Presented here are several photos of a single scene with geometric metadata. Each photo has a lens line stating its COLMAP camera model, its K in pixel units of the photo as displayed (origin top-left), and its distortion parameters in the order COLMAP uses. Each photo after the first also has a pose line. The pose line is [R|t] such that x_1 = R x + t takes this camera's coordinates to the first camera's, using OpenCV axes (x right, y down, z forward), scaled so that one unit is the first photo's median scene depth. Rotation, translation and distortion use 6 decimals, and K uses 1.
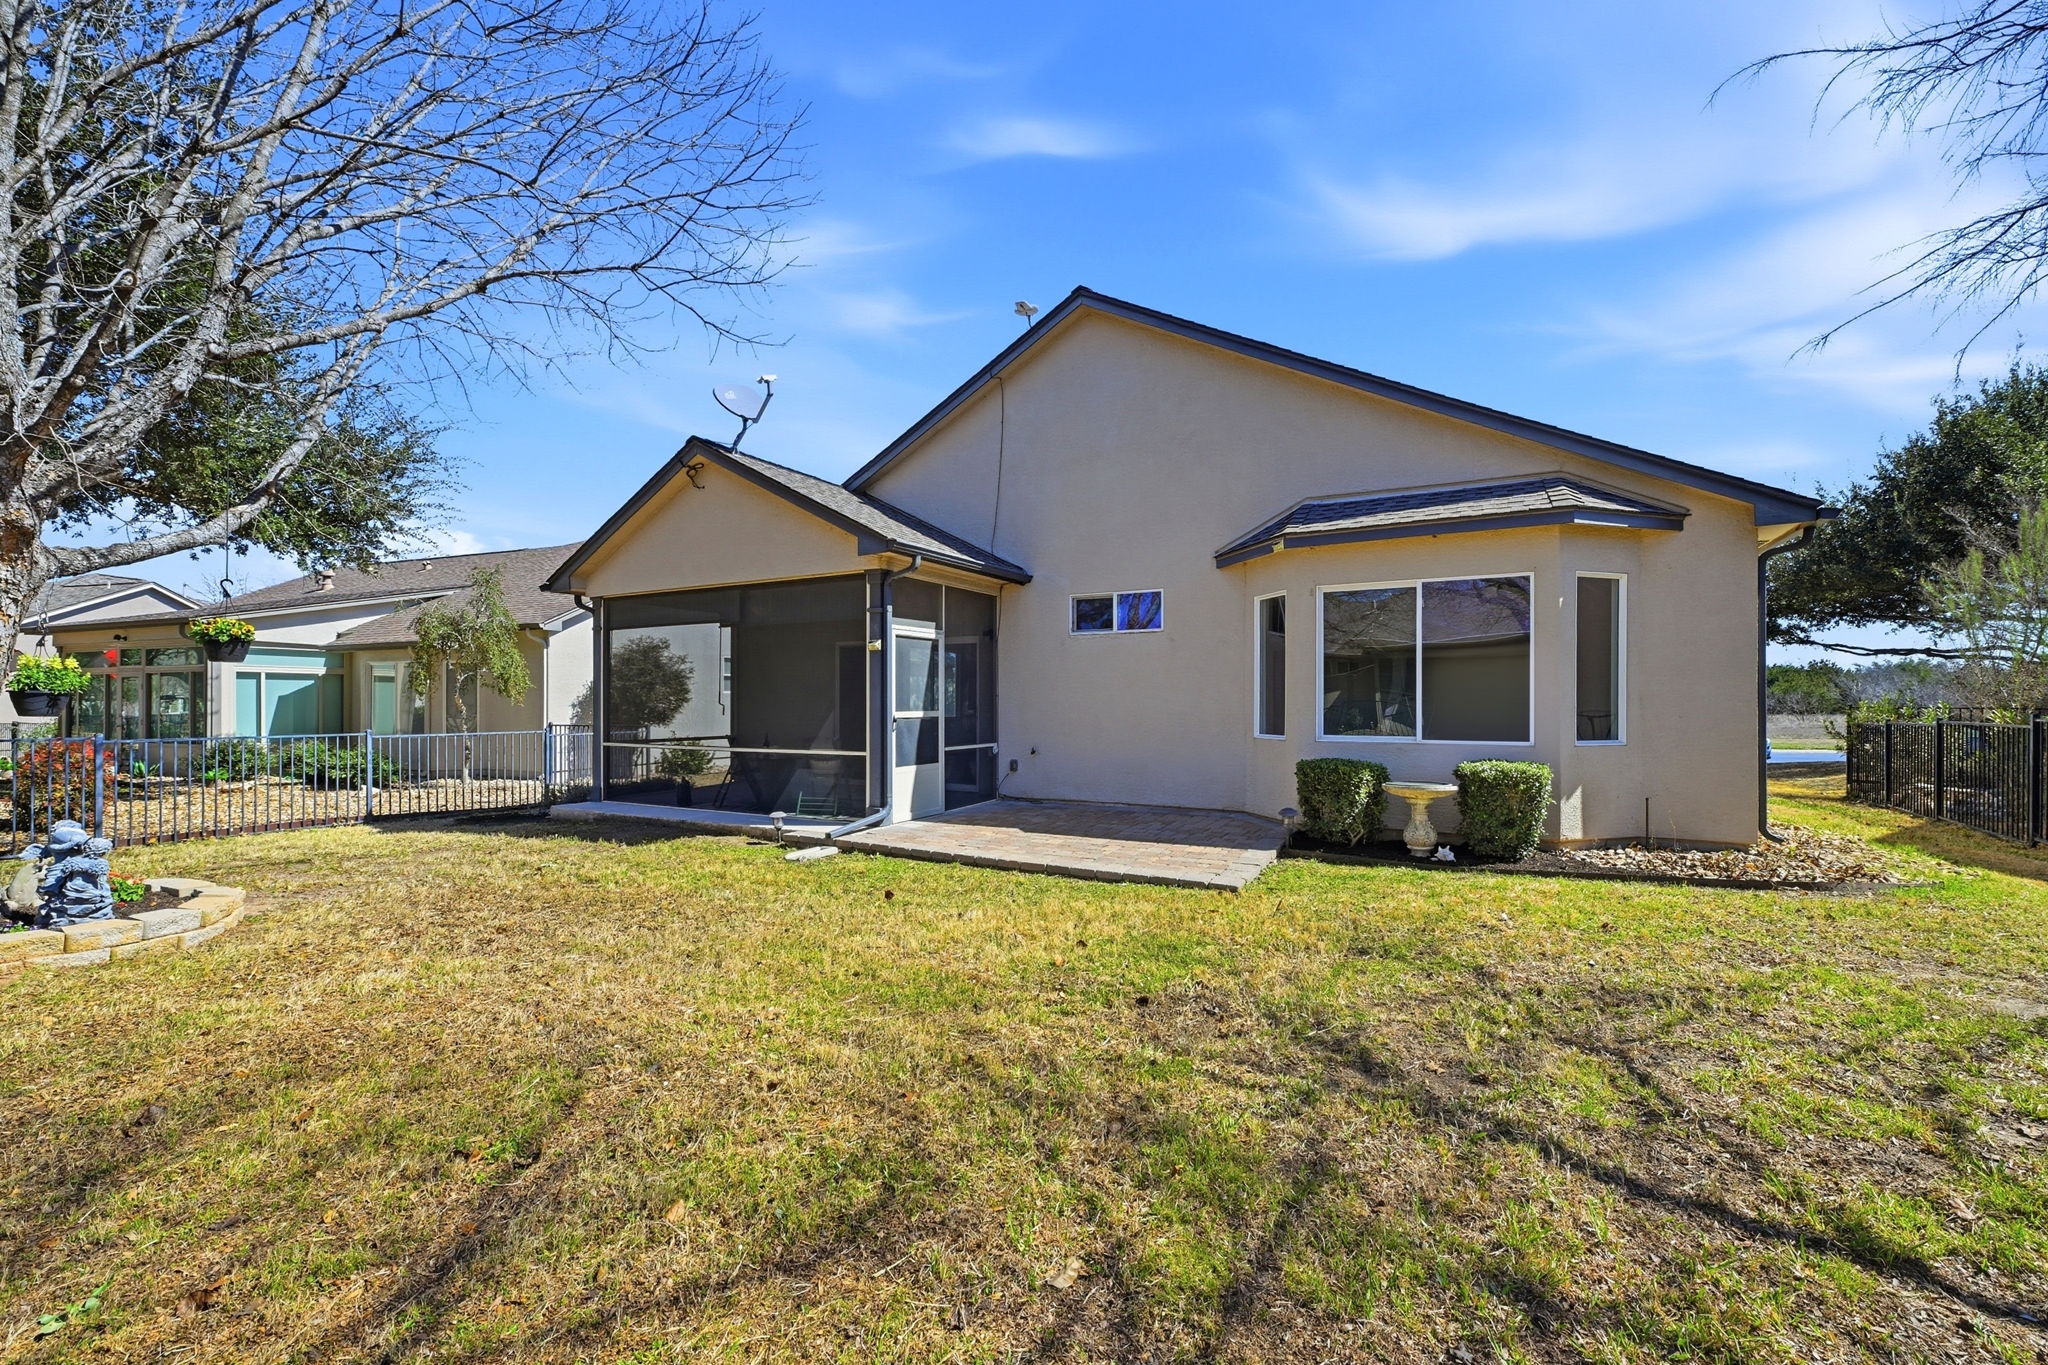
lens RADIAL K [[810.5, 0, 1033.1], [0, 810.5, 688.6], [0, 0, 1]] dist [0.000360, -0.000322]
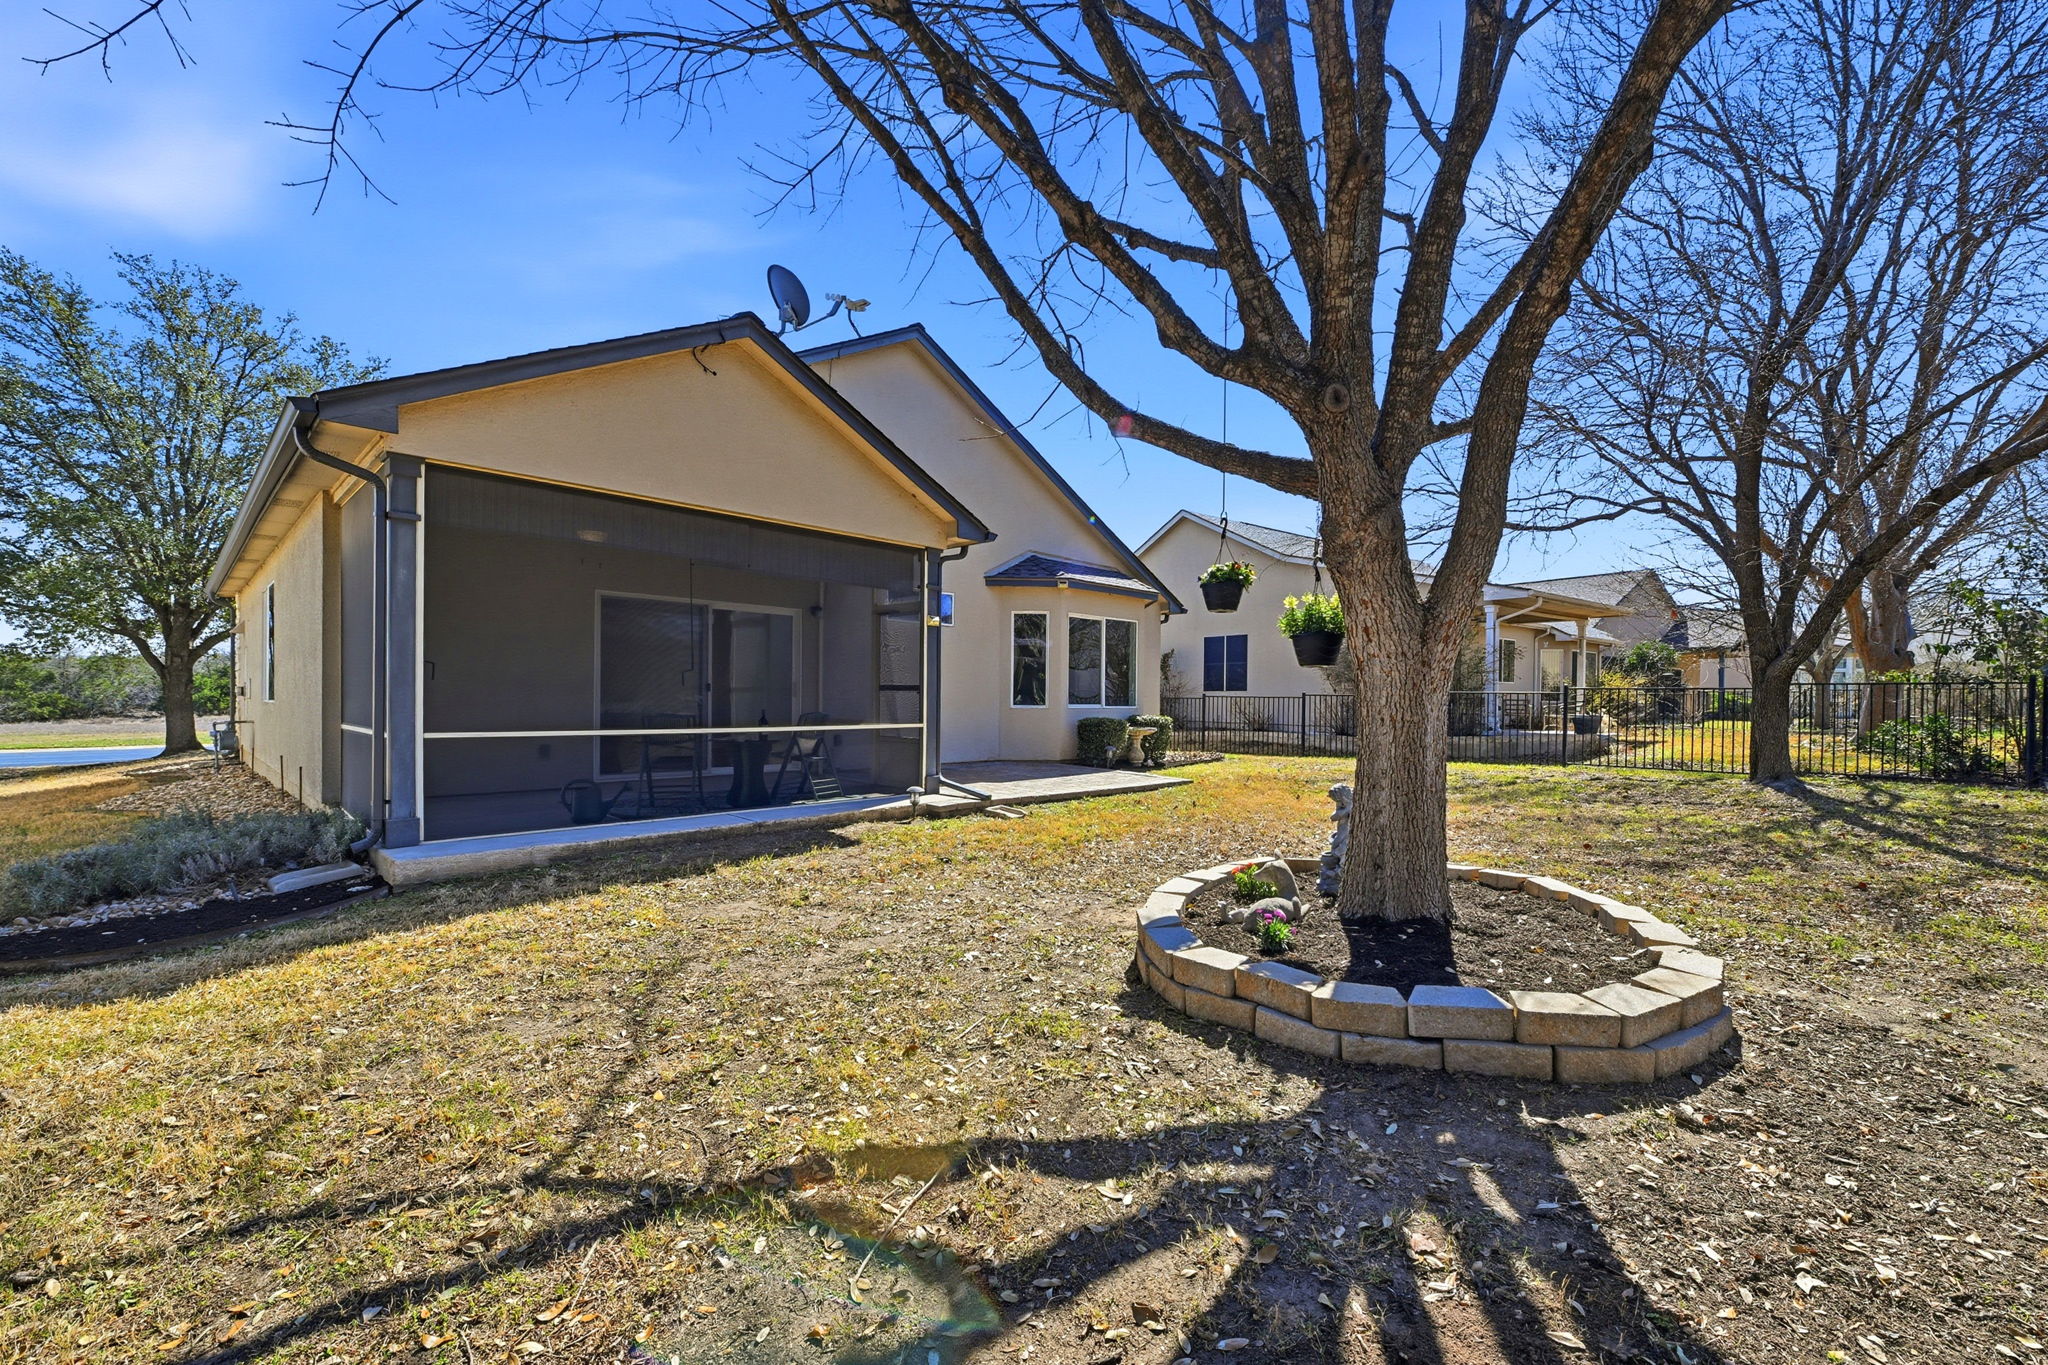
lens RADIAL K [[810.5, 0, 1033.1], [0, 810.5, 688.6], [0, 0, 1]] dist [0.000360, -0.000322]
pose [[0.230901, 0.018091, 0.972809, -1.174621], [-0.040301, 0.999147, -0.009015, 0.037232], [-0.972142, -0.037124, 0.231433, 0.629379]]
